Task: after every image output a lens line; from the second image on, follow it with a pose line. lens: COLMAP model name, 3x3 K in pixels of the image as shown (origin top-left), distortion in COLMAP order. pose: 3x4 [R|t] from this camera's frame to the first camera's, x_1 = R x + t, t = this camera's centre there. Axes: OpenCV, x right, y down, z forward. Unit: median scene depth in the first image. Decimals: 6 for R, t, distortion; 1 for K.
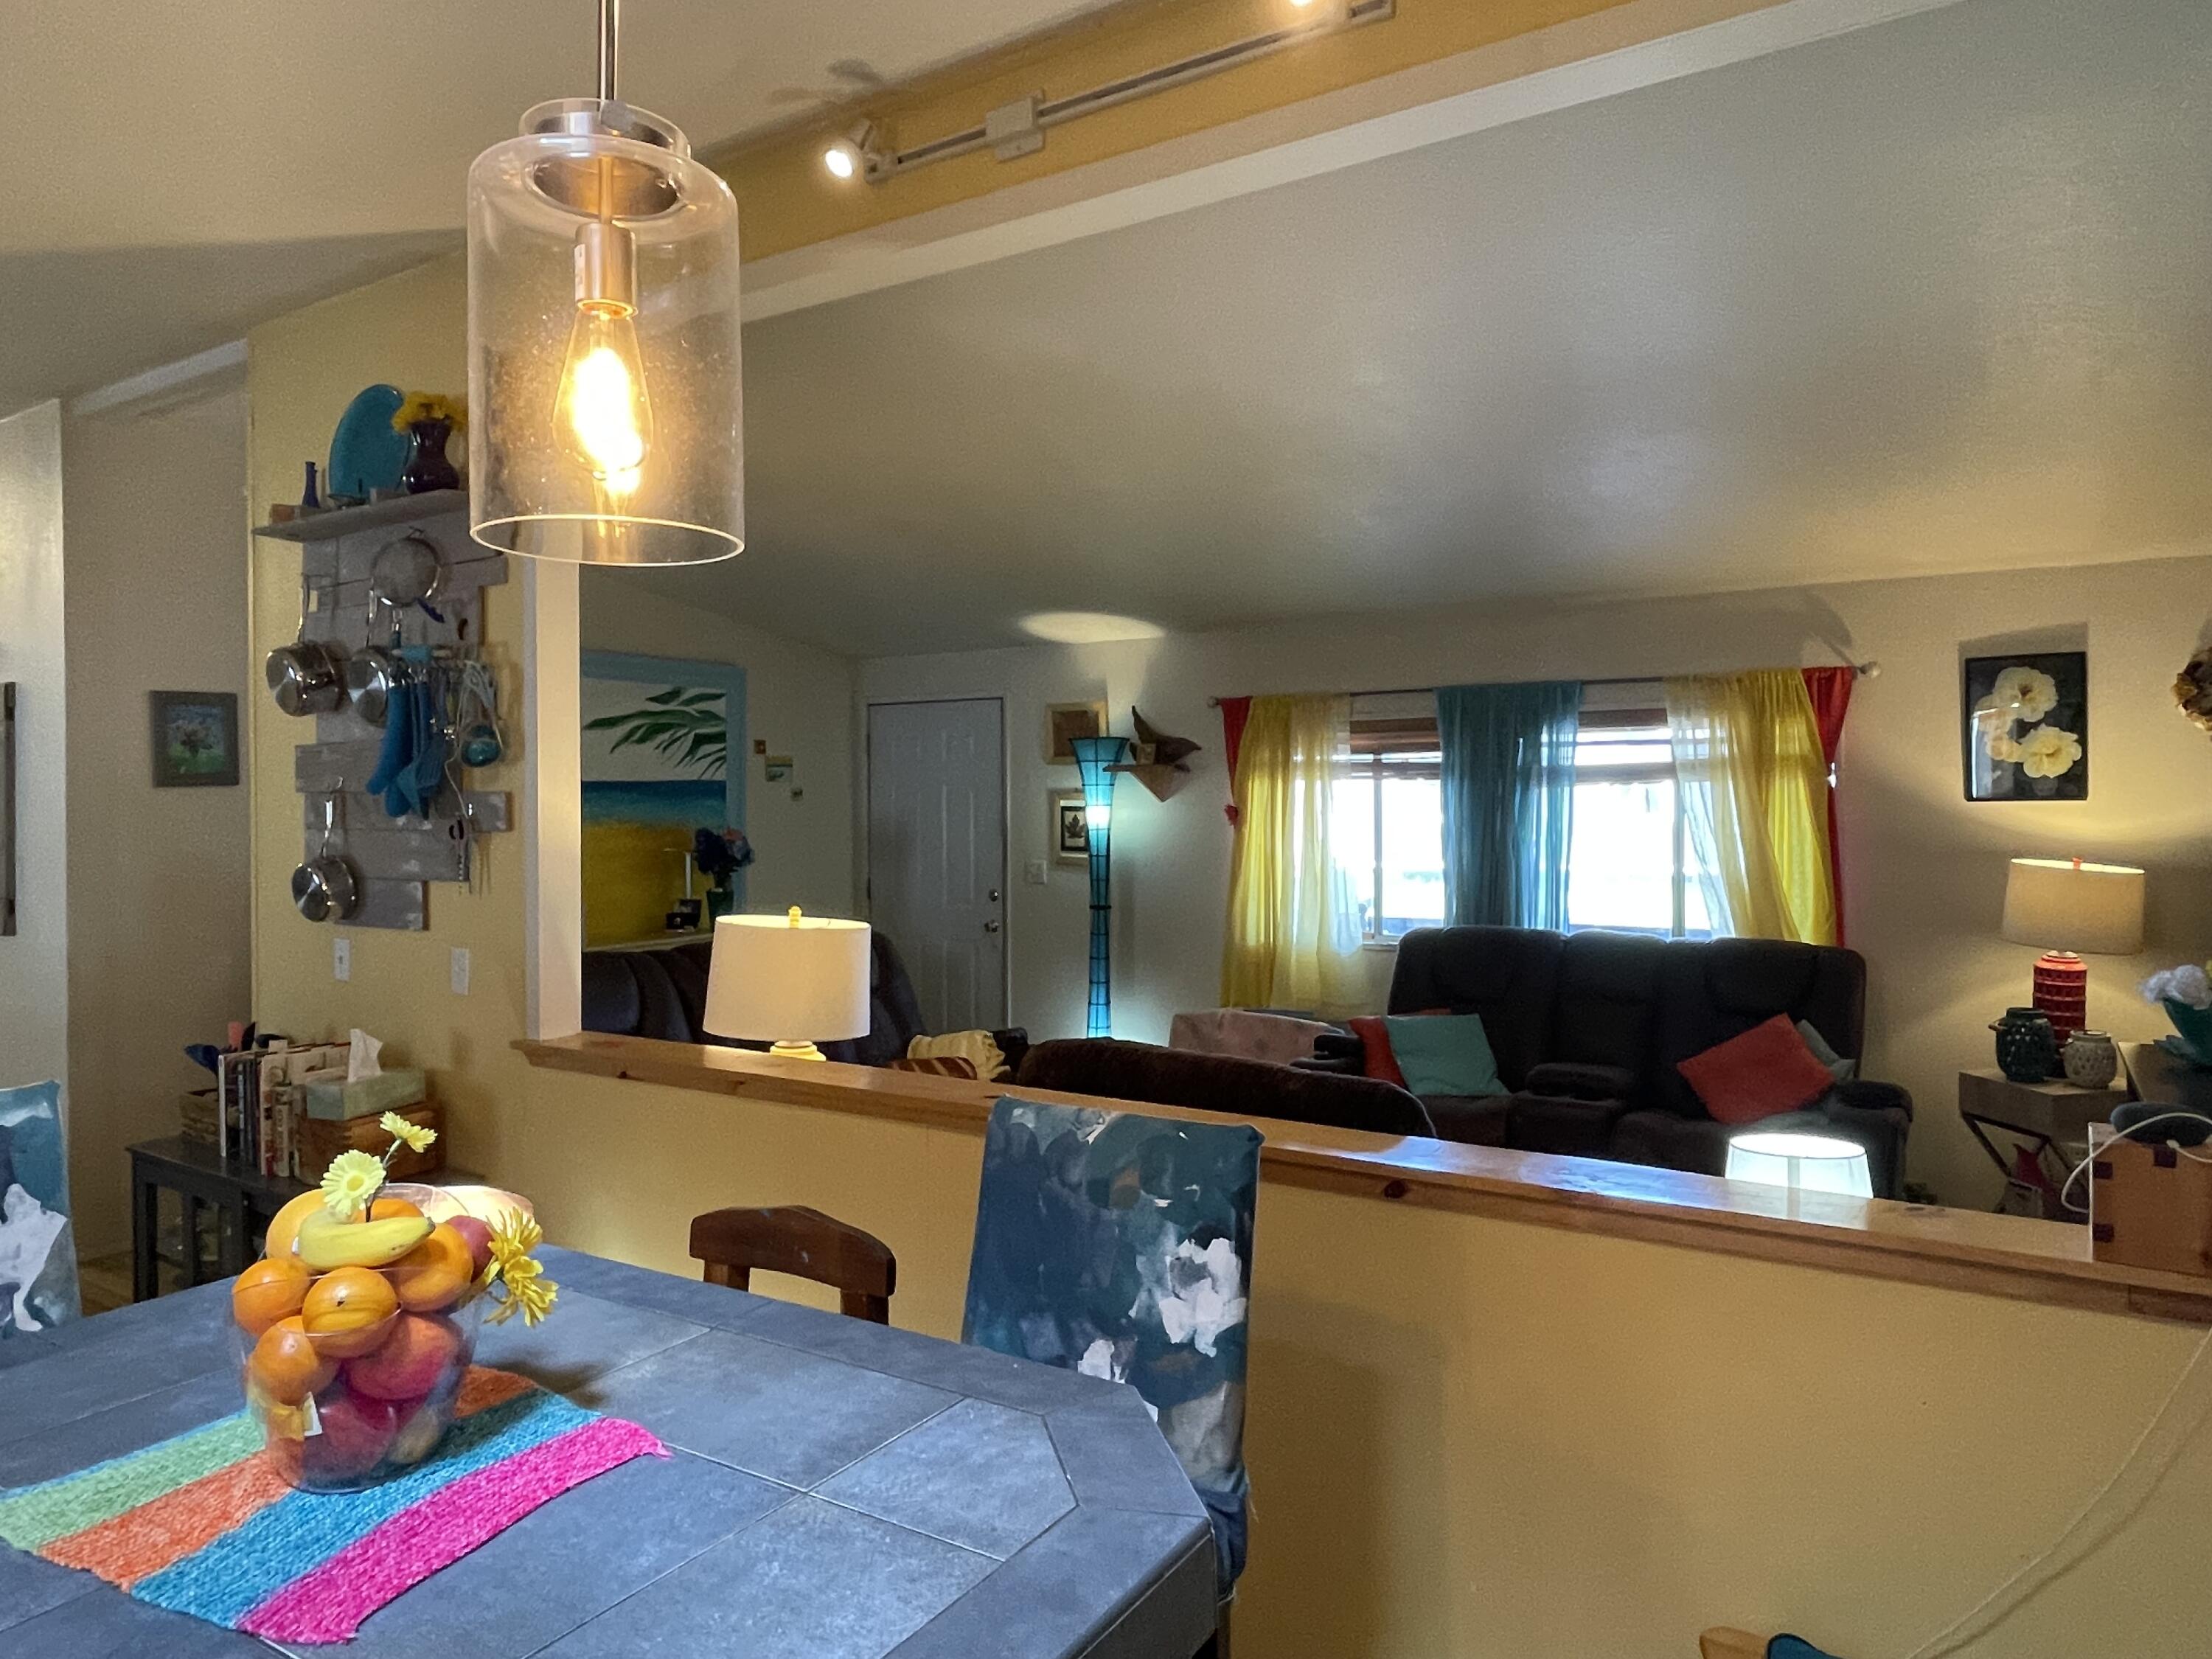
lens RADIAL K [[1413.9, 0, 1096.4], [0, 1413.9, 815.7], [0, 0, 1]] dist [-0.000271, -0.002746]
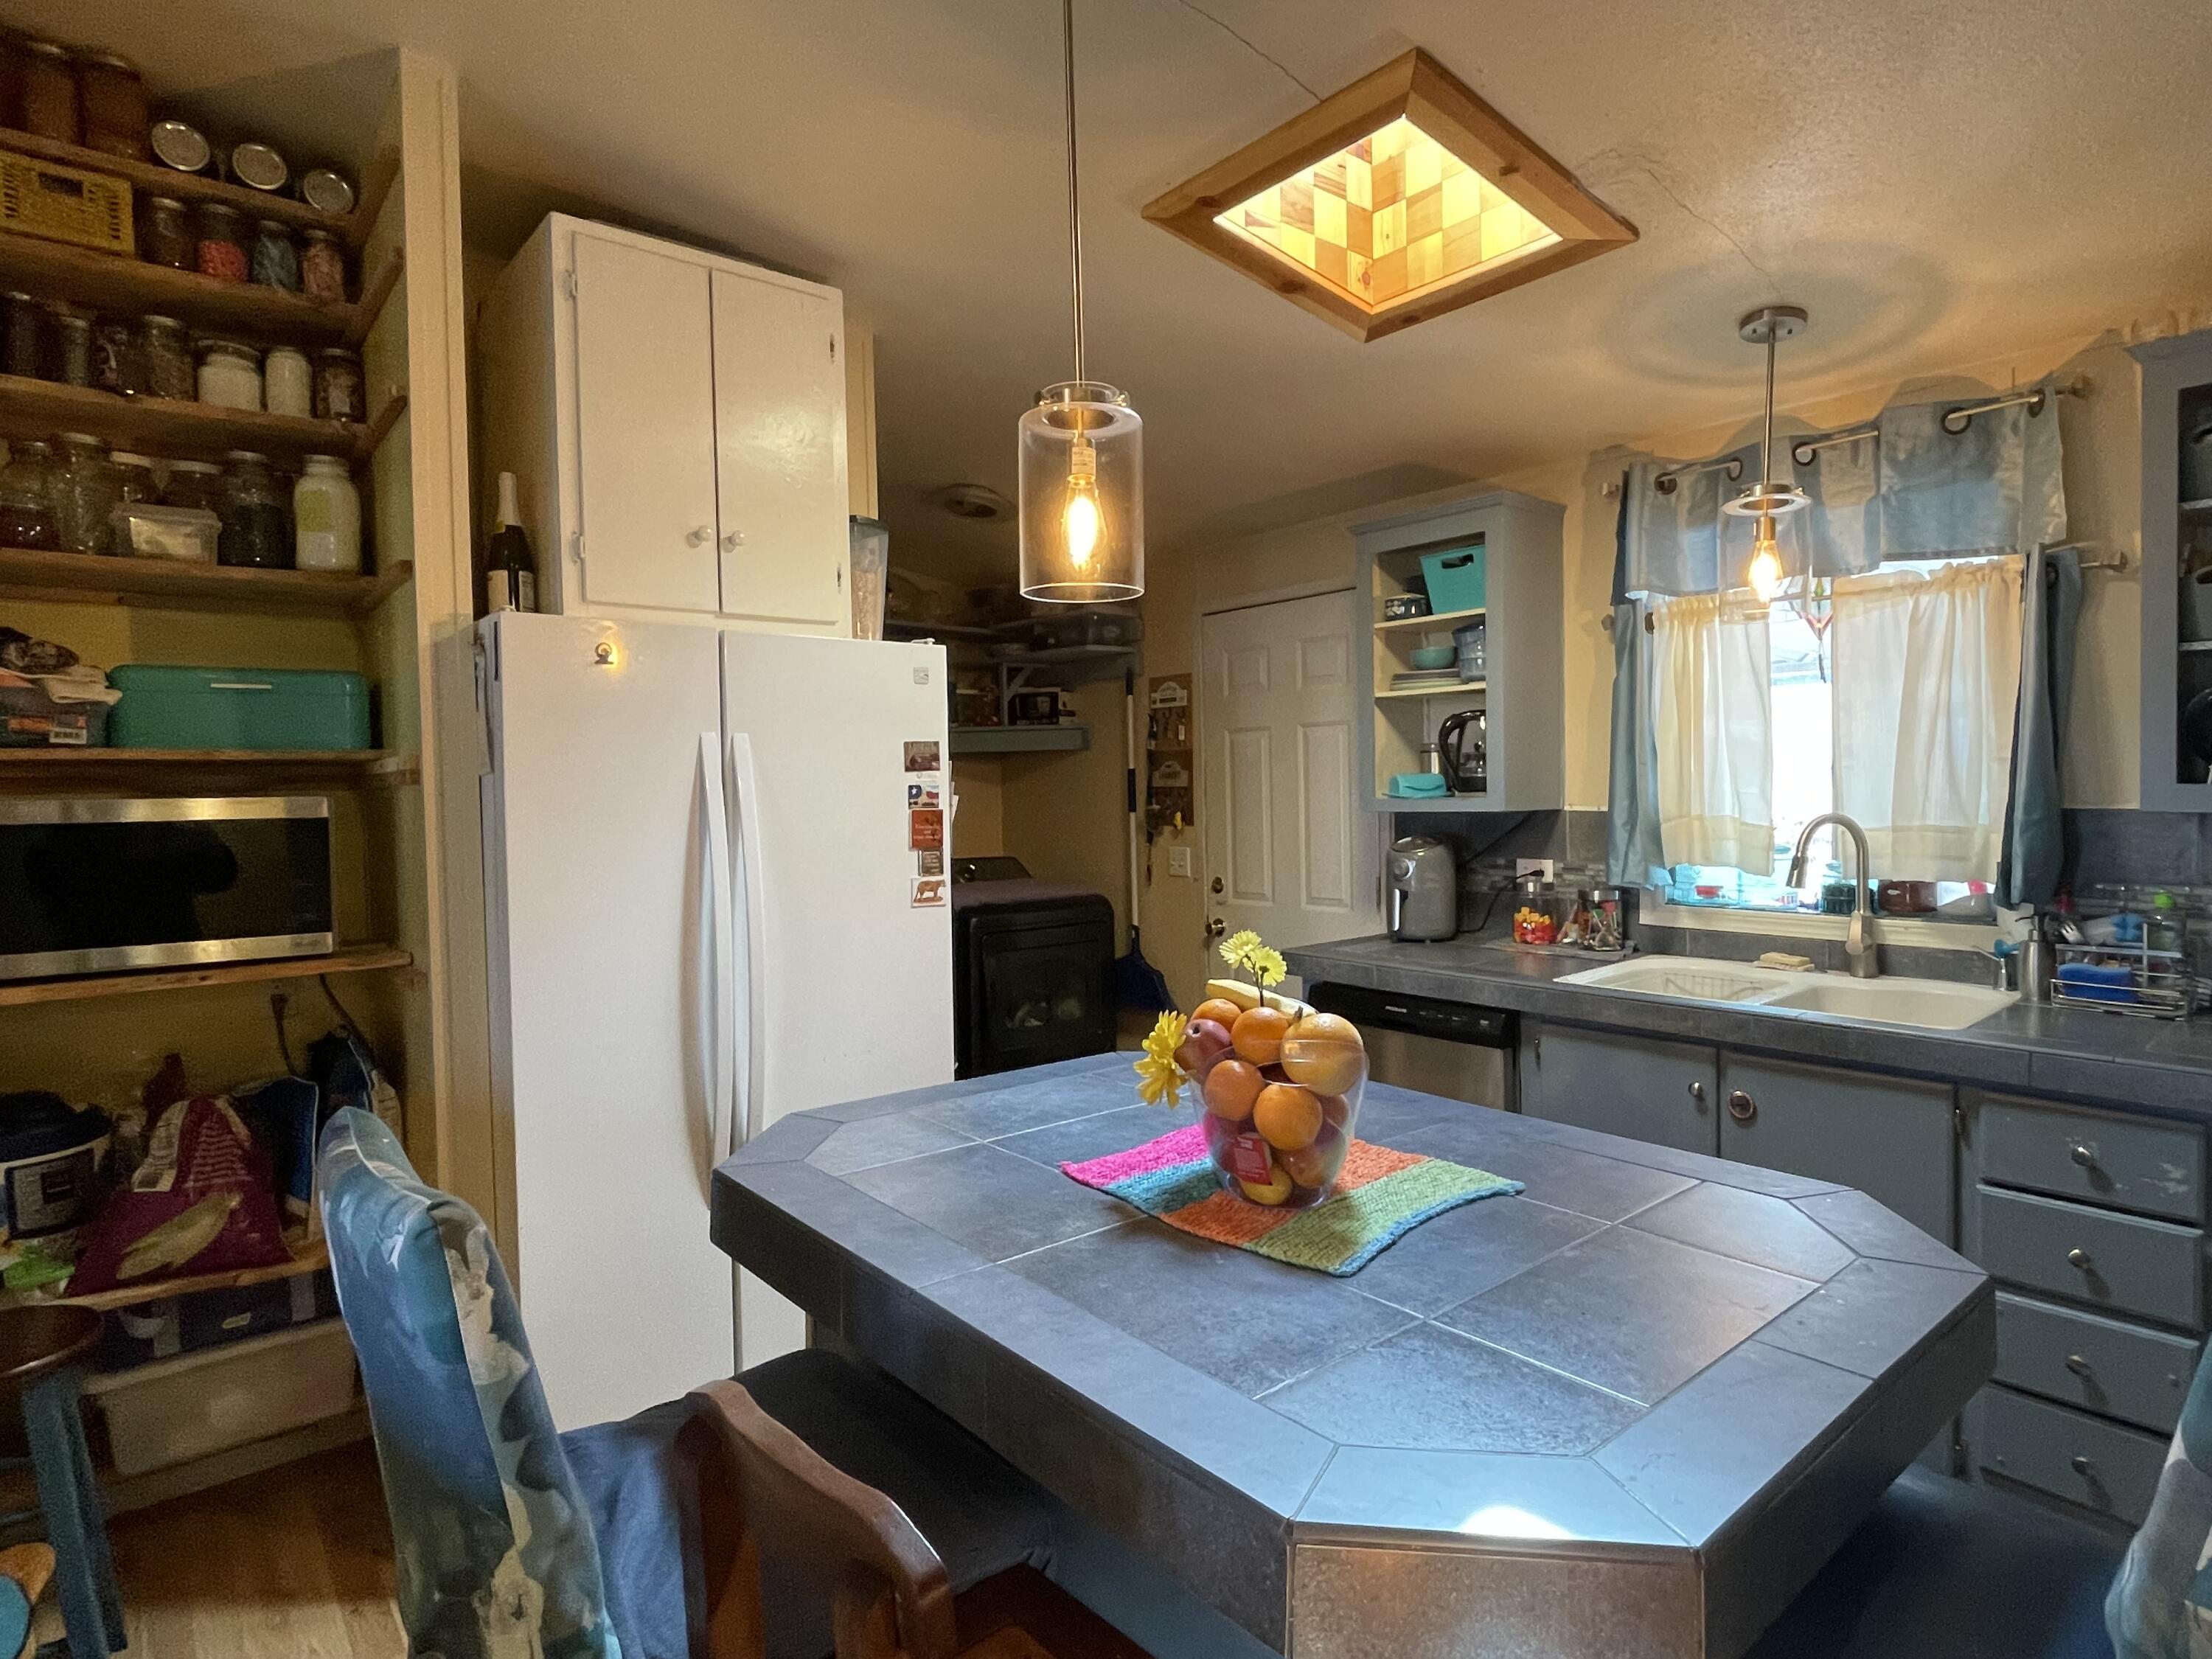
lens RADIAL K [[1199.3, 0, 1096.2], [0, 1199.3, 819.0], [0, 0, 1]] dist [-0.000535, -0.001638]
pose [[-0.951391, 0.012876, 0.307715, -0.232352], [0.025347, 0.999010, 0.036565, 0.019653], [-0.306939, 0.042587, -0.950776, 0.690943]]
